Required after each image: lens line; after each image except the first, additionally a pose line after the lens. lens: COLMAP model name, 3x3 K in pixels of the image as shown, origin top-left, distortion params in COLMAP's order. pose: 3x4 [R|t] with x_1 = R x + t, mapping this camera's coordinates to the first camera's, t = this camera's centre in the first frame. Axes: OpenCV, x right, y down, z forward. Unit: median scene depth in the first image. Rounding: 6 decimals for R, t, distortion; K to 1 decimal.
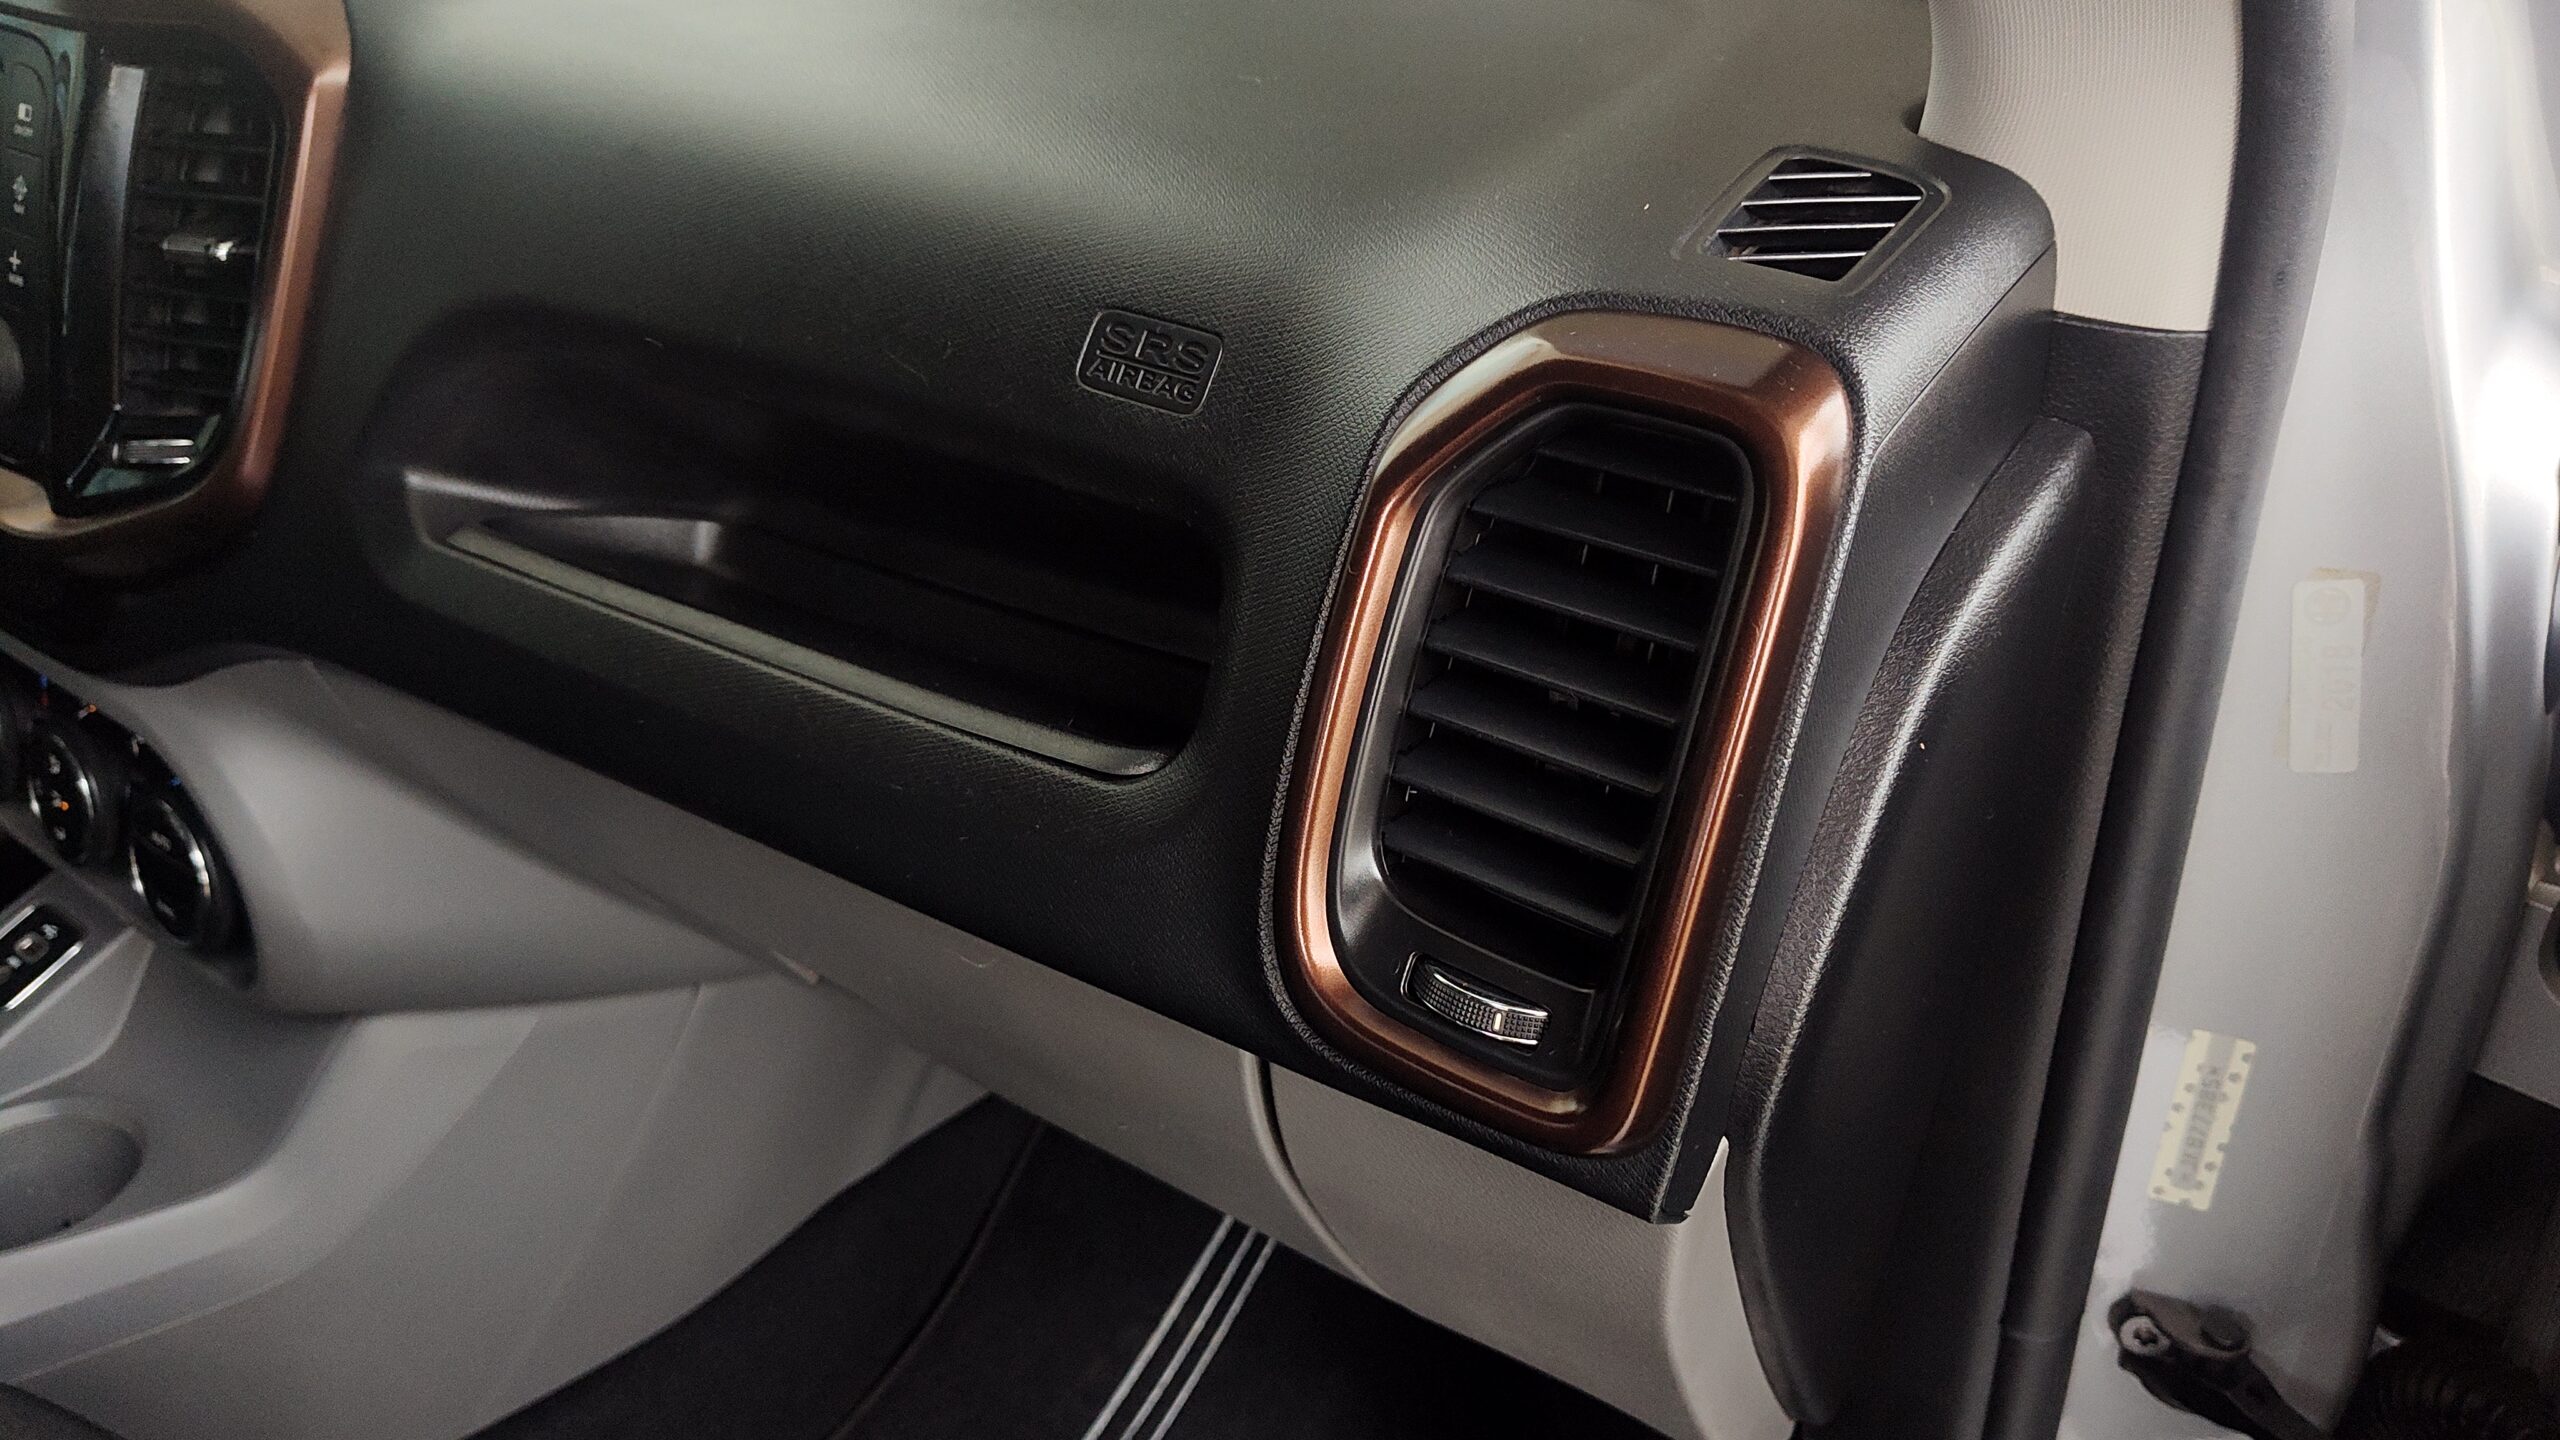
lens RADIAL K [[2005.9, 0, 1279.3], [0, 2005.9, 722.3], [0, 0, 1]] dist [-0.000070, 0.013046]
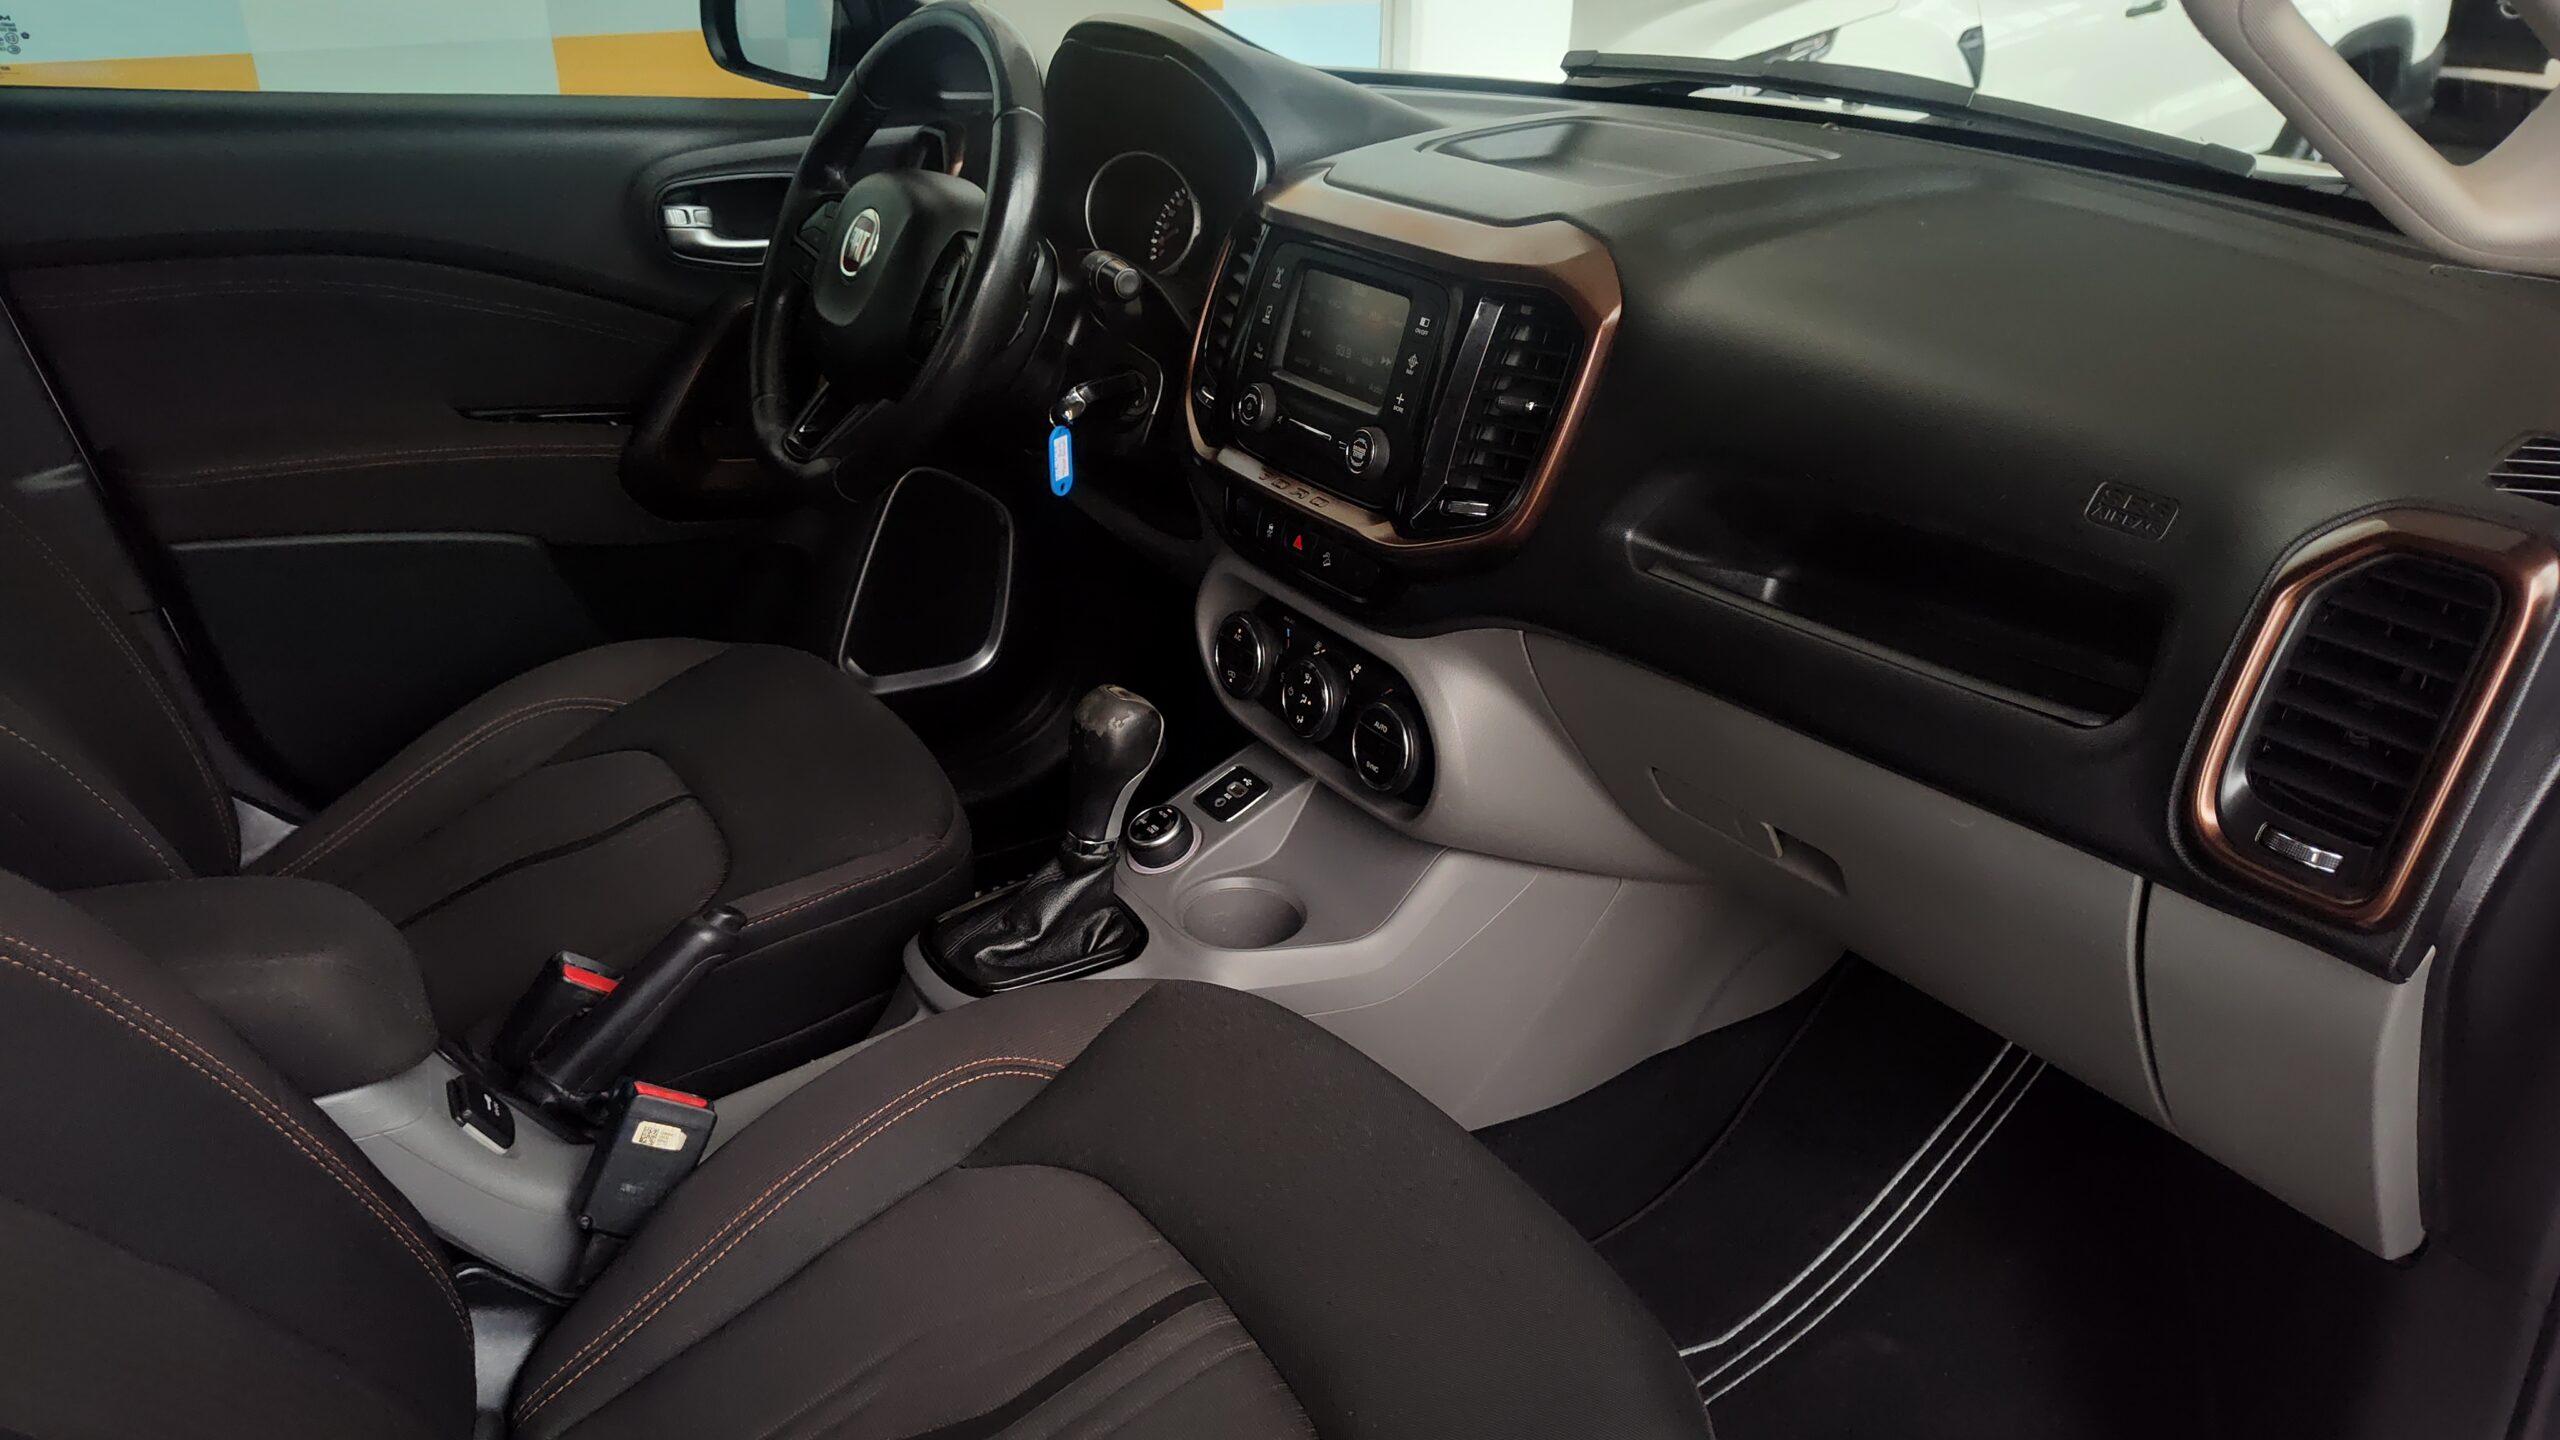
lens RADIAL K [[1794.4, 0, 1284.1], [0, 1794.4, 729.7], [0, 0, 1]] dist [0.039735, -0.044558]
pose [[0.950037, 0.135929, -0.280986, -0.321836], [-0.150808, 0.988048, -0.031916, 0.203520], [0.273289, 0.072696, 0.959181, -0.862806]]
